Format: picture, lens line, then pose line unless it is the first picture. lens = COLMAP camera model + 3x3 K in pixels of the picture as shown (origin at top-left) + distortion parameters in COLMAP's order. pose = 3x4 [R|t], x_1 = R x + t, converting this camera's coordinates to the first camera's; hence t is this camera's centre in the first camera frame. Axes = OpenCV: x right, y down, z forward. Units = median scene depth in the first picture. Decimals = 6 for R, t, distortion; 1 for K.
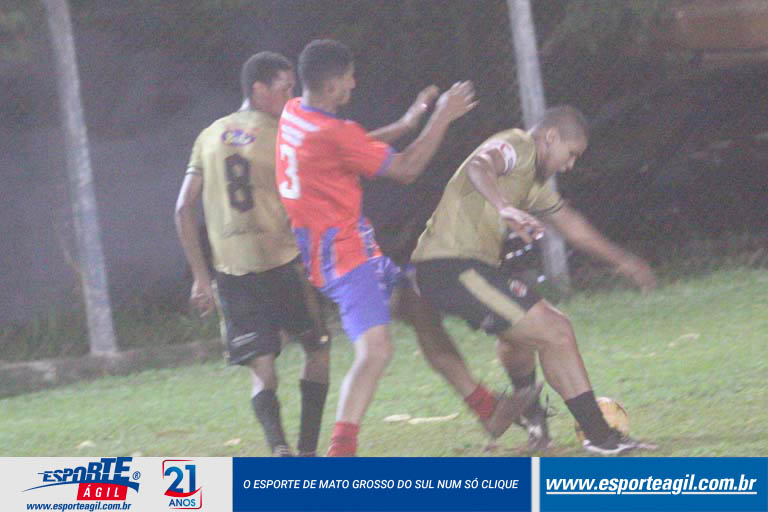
lens RADIAL K [[5074.9, 0, 382.3], [0, 5074.9, 256.9], [0, 0, 1]] dist [0.026974, 0.000000]
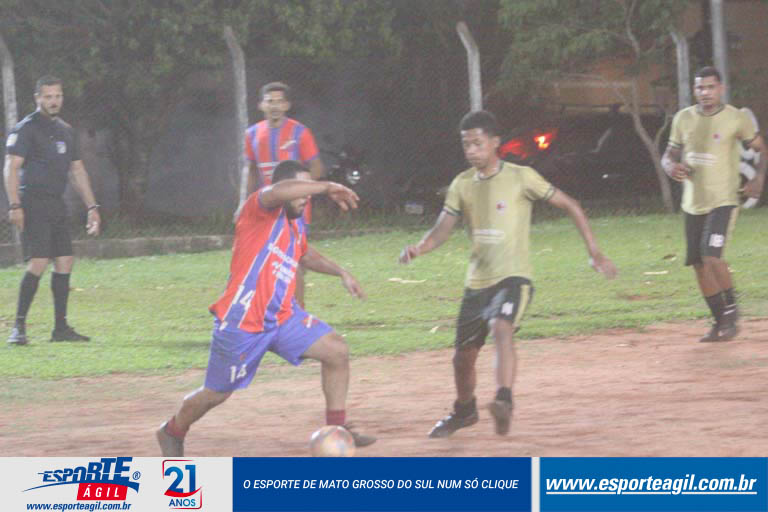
lens RADIAL K [[4201.6, 0, 449.1], [0, 4201.6, 266.7], [0, 0, 1]] dist [0.246879, 0.000000]
pose [[0.996559, 0.081790, -0.013408, 0.045172], [-0.081428, 0.996350, 0.025633, -0.016316], [0.015456, -0.024453, 0.999581, -0.619339]]
